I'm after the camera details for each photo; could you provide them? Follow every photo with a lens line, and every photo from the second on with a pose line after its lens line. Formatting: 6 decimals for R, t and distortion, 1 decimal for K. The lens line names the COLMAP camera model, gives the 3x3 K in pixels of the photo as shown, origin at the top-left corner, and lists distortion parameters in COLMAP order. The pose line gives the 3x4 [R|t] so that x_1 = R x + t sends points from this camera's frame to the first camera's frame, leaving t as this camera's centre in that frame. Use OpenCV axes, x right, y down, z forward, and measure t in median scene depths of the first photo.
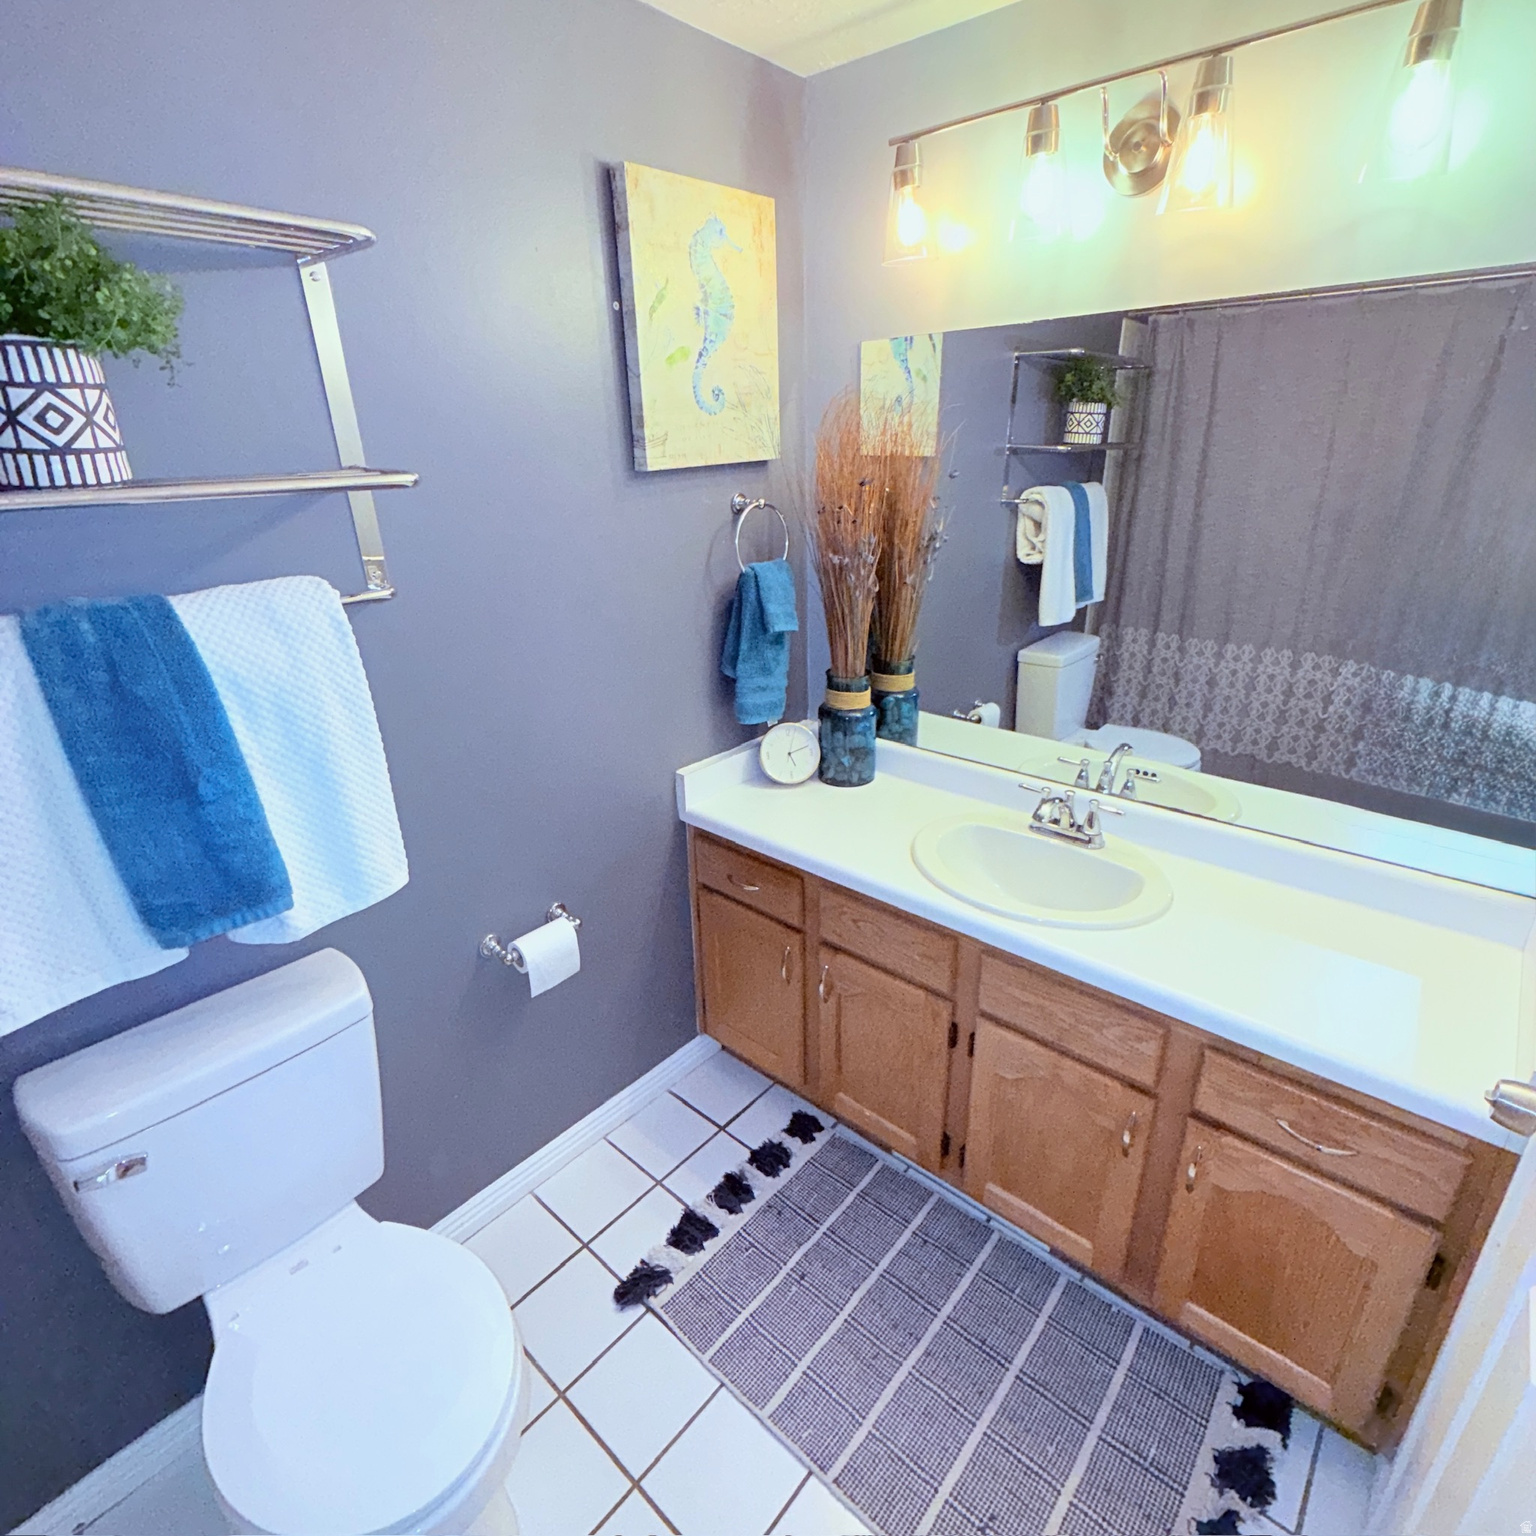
lens RADIAL K [[815.0, 0, 762.9], [0, 815.0, 763.3], [0, 0, 1]] dist [0.000322, 0.000283]
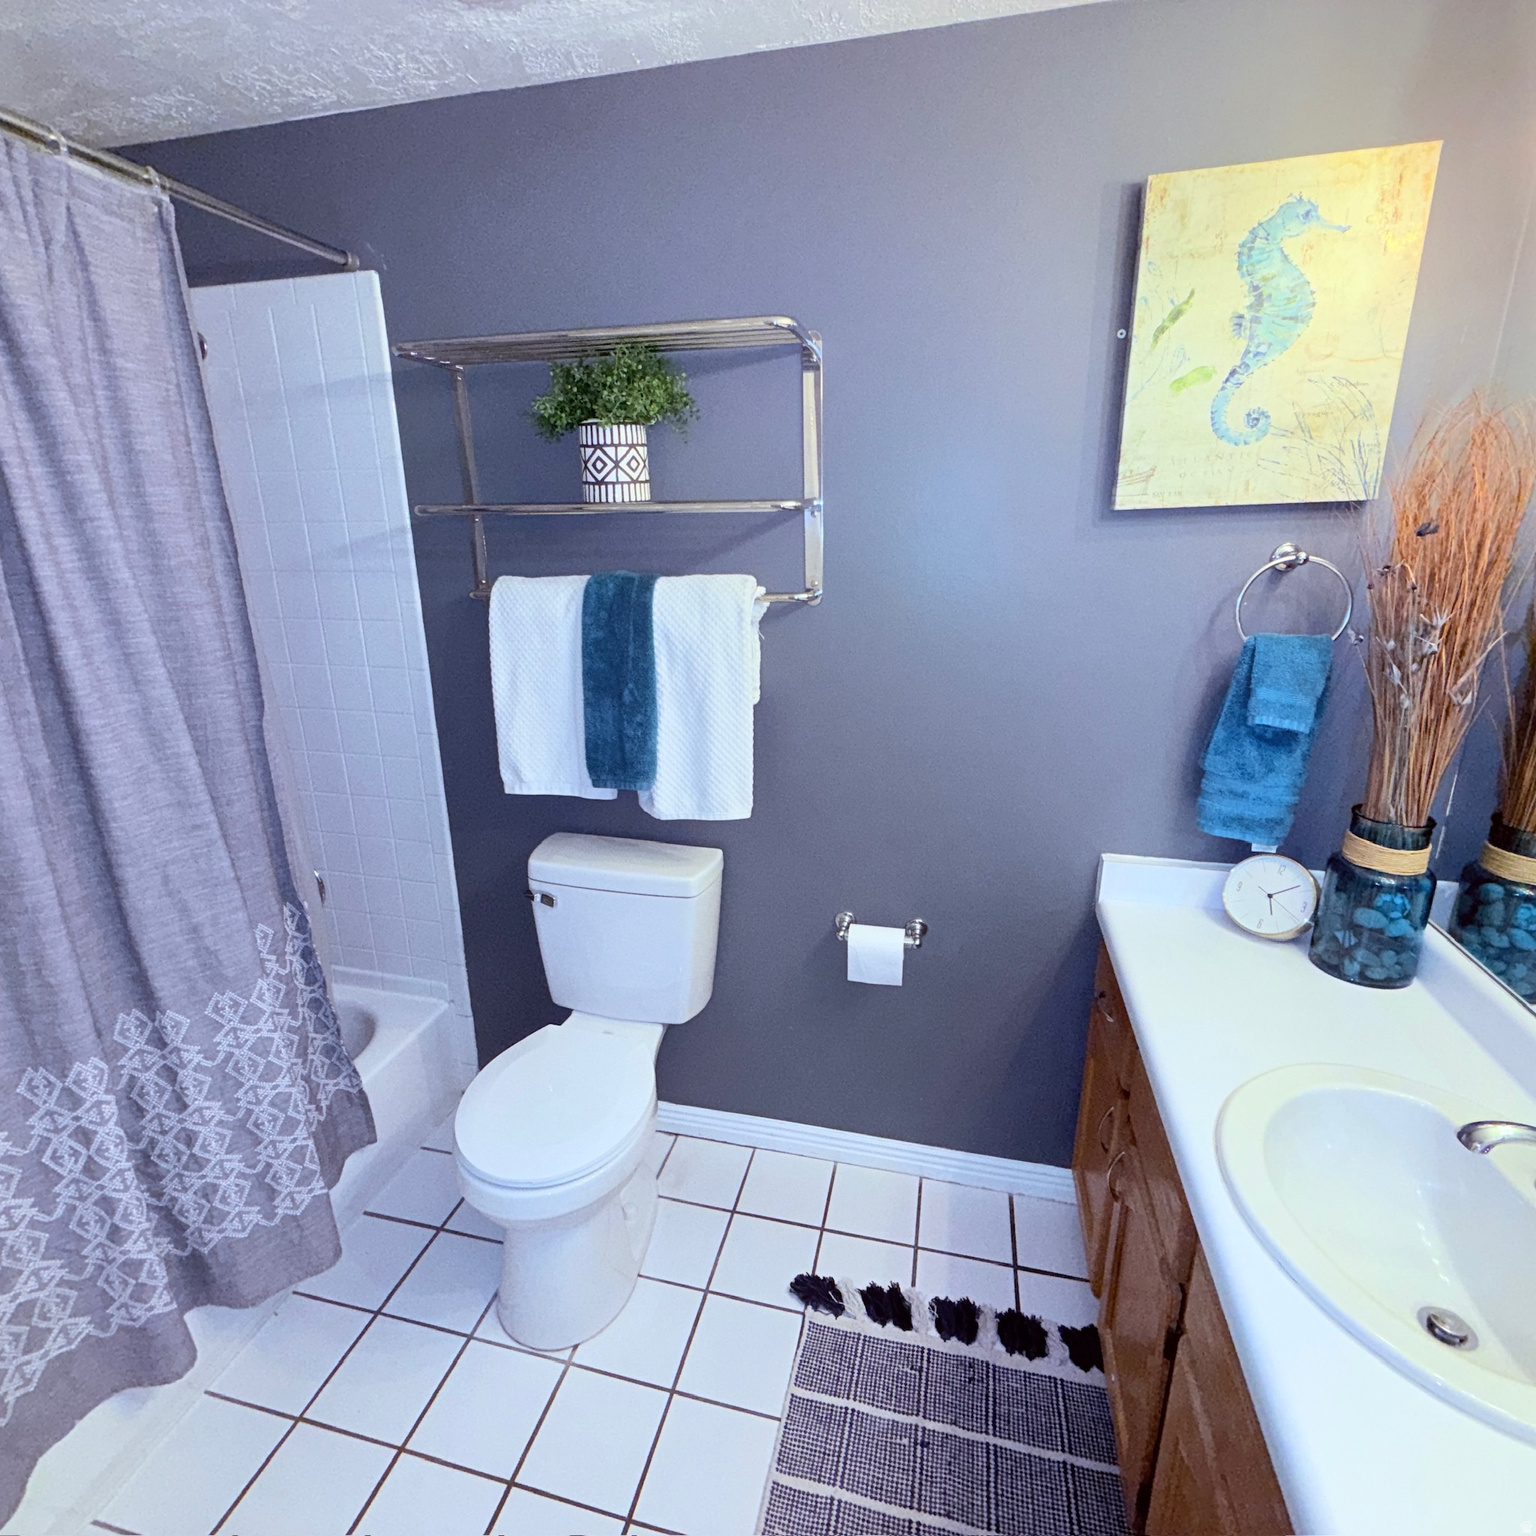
lens RADIAL K [[806.2, 0, 768.0], [0, 806.2, 768.0], [0, 0, 1]] dist [0.001197, -0.001062]
pose [[0.463468, 0.268971, -0.844305, 0.498217], [-0.330063, 0.936654, 0.117208, -0.069629], [0.822348, 0.224352, 0.522887, 0.280701]]
